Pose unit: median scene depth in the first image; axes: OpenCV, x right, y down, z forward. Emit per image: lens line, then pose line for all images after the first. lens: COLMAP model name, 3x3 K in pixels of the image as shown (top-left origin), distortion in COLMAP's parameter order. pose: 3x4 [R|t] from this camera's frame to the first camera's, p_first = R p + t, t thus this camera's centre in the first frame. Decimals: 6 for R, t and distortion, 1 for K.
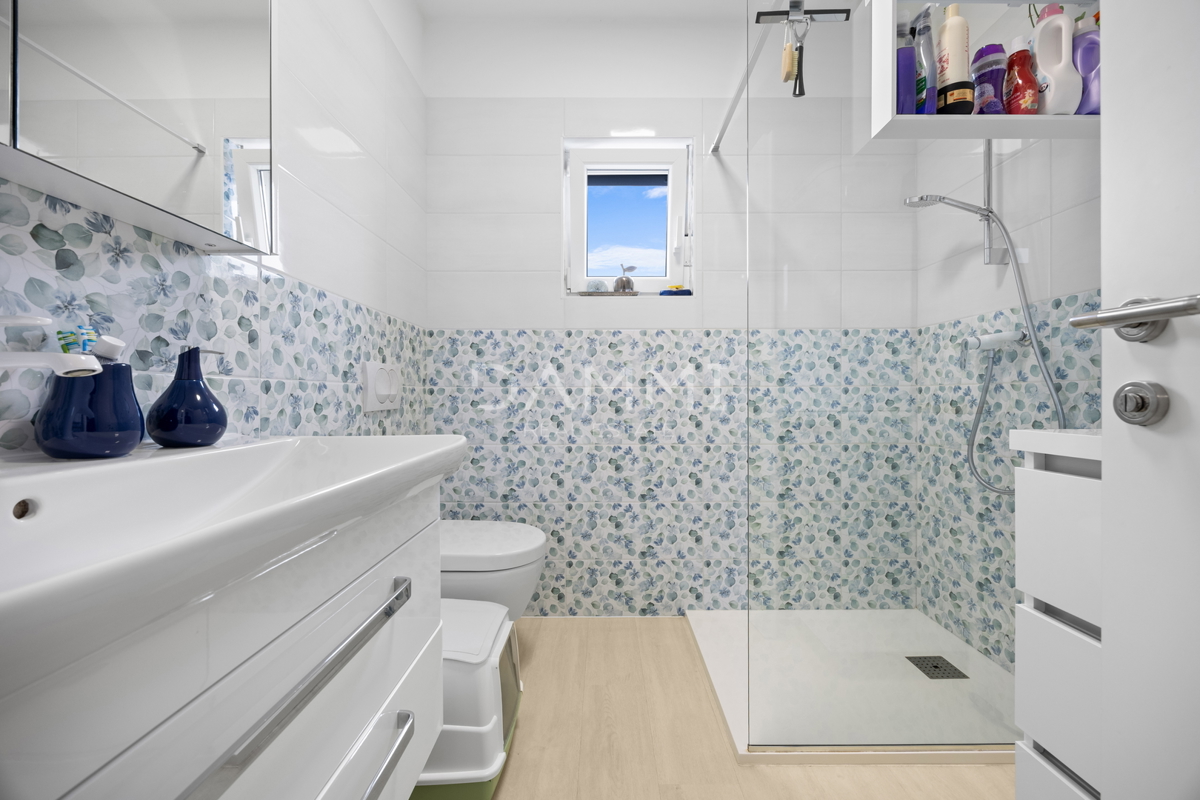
lens RADIAL K [[463.2, 0, 599.5], [0, 463.2, 398.8], [0, 0, 1]] dist [-0.000667, -0.000299]
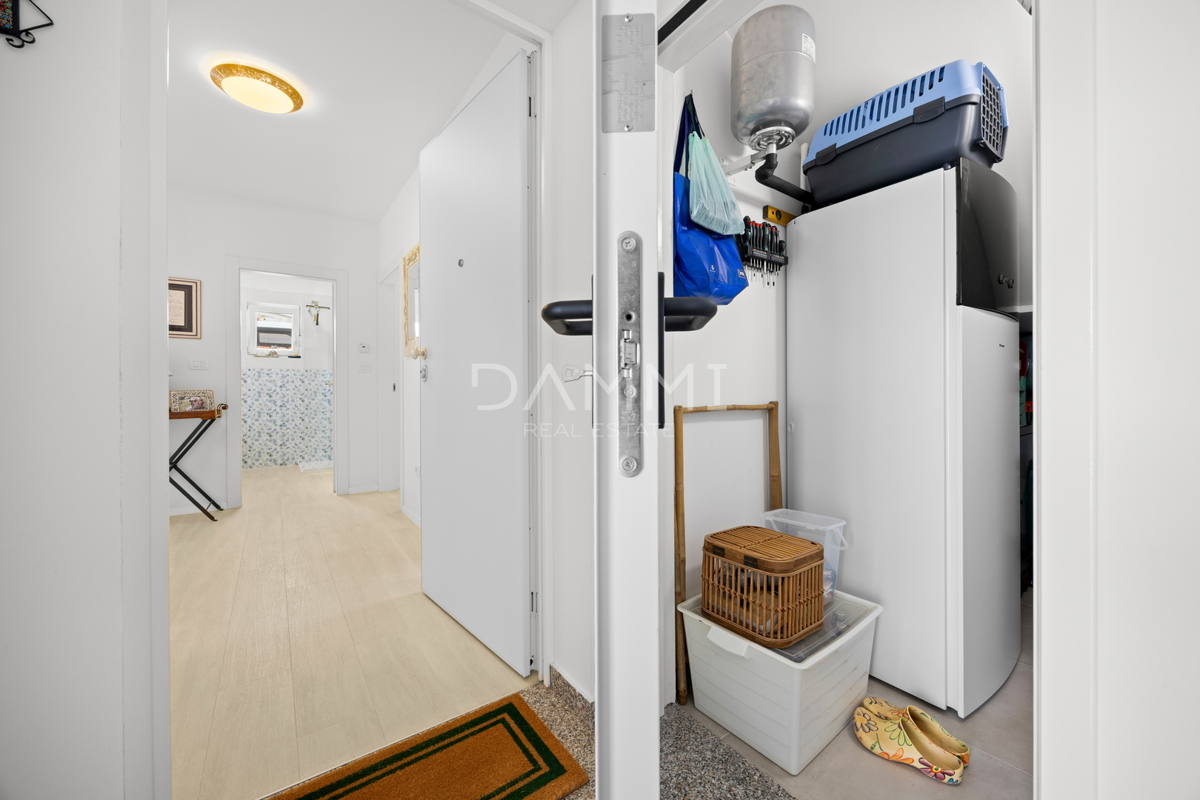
lens RADIAL K [[463.2, 0, 603.4], [0, 463.2, 394.3], [0, 0, 1]] dist [-0.000667, -0.000299]
pose [[0.799871, 0.000627, 0.600172, -0.032802], [0.000513, 0.999998, -0.001728, 0.018417], [-0.600172, 0.001690, 0.799869, -2.588710]]
